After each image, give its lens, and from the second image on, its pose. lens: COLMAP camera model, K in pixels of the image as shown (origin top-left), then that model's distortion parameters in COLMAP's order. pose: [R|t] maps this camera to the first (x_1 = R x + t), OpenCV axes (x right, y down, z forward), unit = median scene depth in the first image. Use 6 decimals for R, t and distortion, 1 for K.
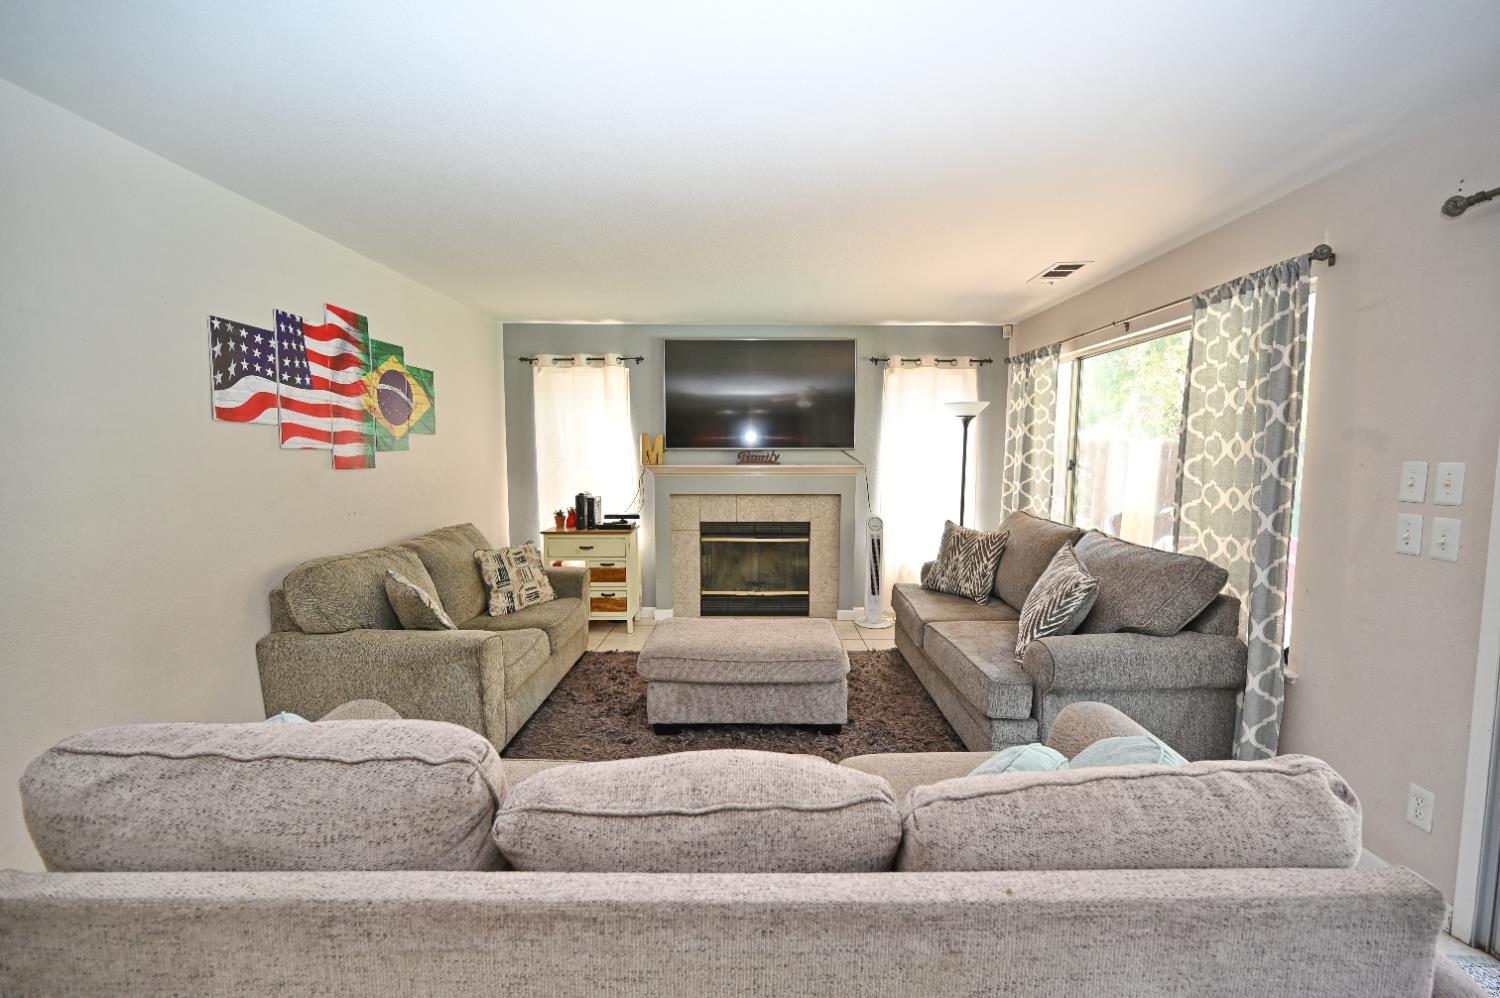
lens RADIAL K [[588.7, 0, 758.3], [0, 588.7, 494.1], [0, 0, 1]] dist [-0.001429, -0.000249]
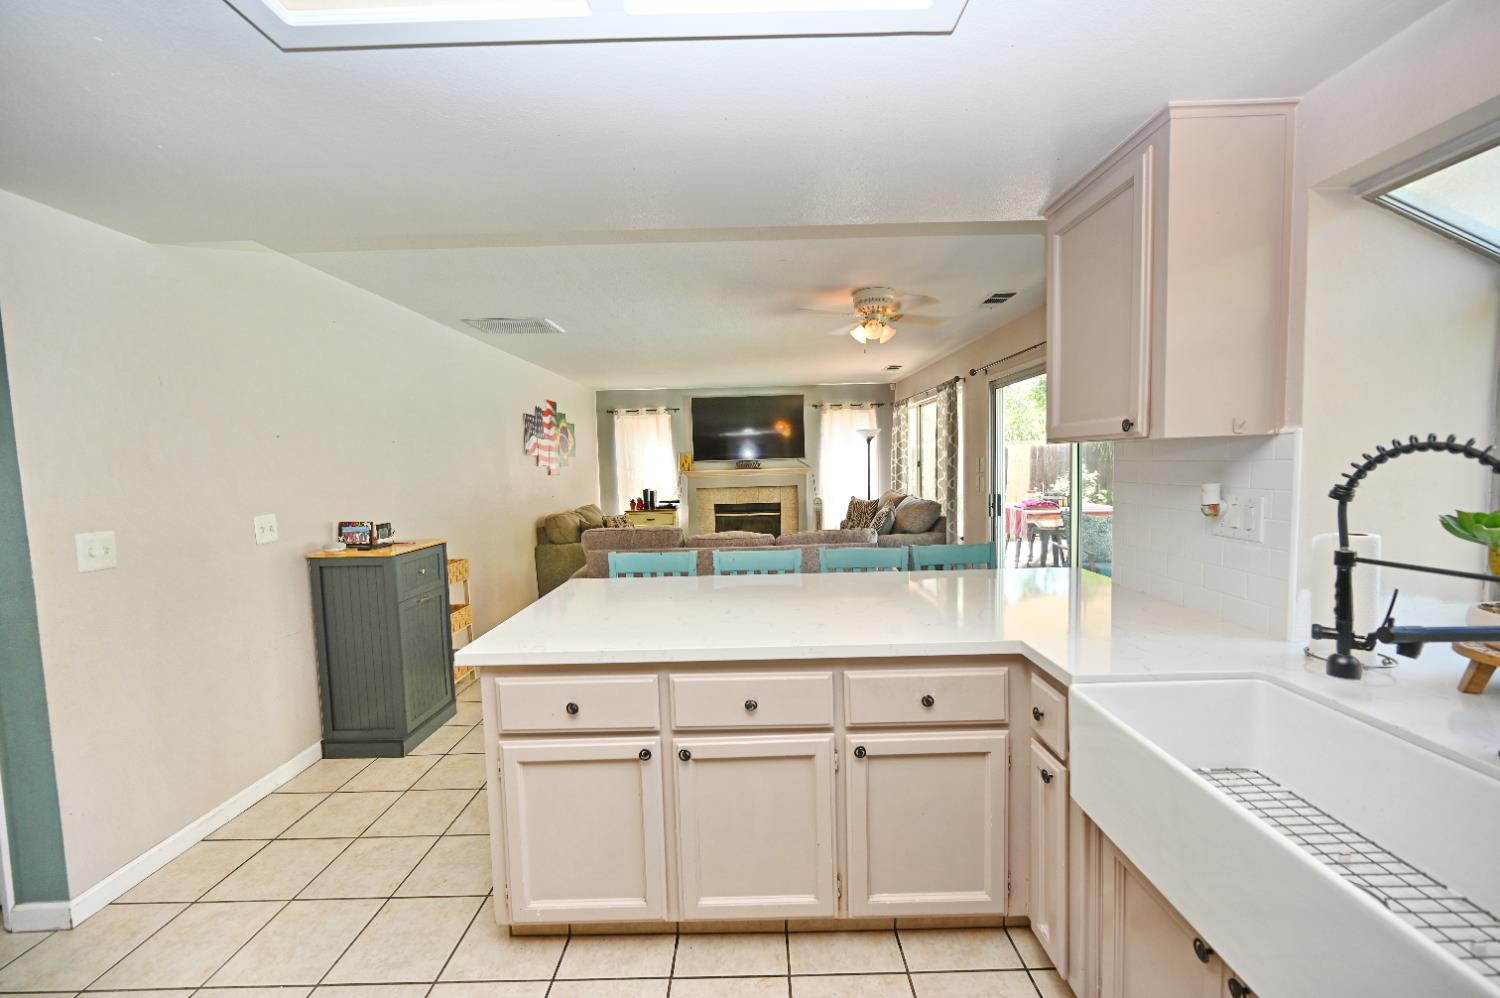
lens RADIAL K [[588.7, 0, 758.3], [0, 588.7, 494.1], [0, 0, 1]] dist [-0.001429, -0.000249]
pose [[0.999572, -0.029214, 0.001466, 0.024830], [0.029237, 0.999391, -0.019050, 0.056274], [-0.000909, 0.019085, 0.999817, -0.717659]]
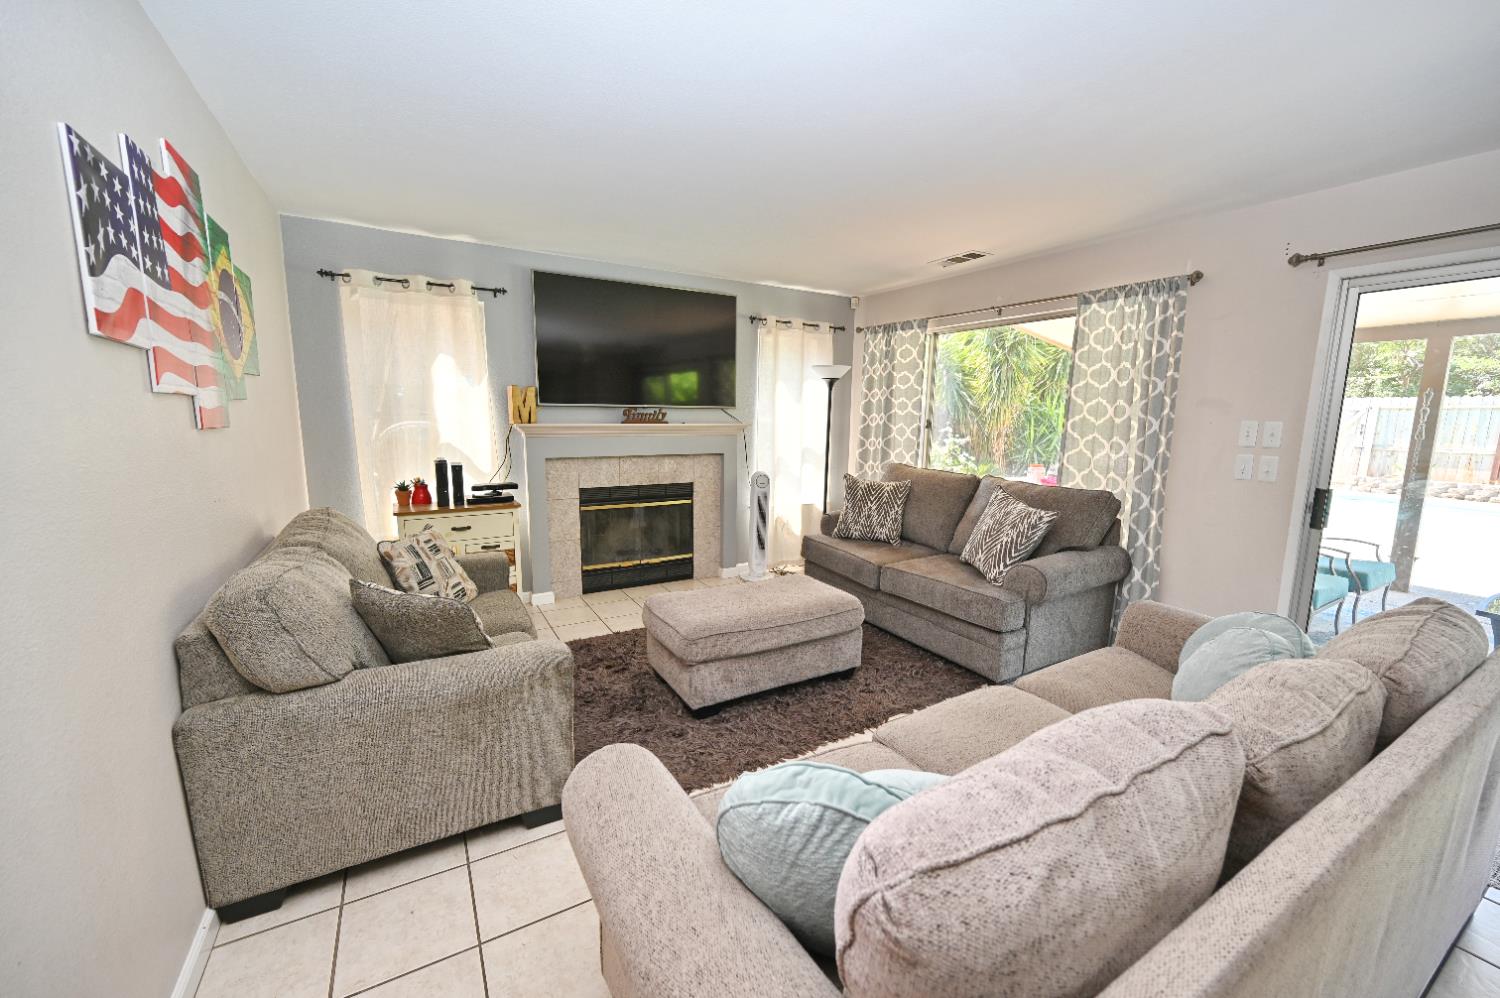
lens RADIAL K [[589.0, 0, 756.7], [0, 589.0, 498.8], [0, 0, 1]] dist [0.003042, 0.000120]
pose [[0.864164, -0.062729, 0.499284, -0.329186], [0.024745, 0.996297, 0.082344, -0.004072], [-0.502601, -0.058804, 0.862516, 0.114142]]
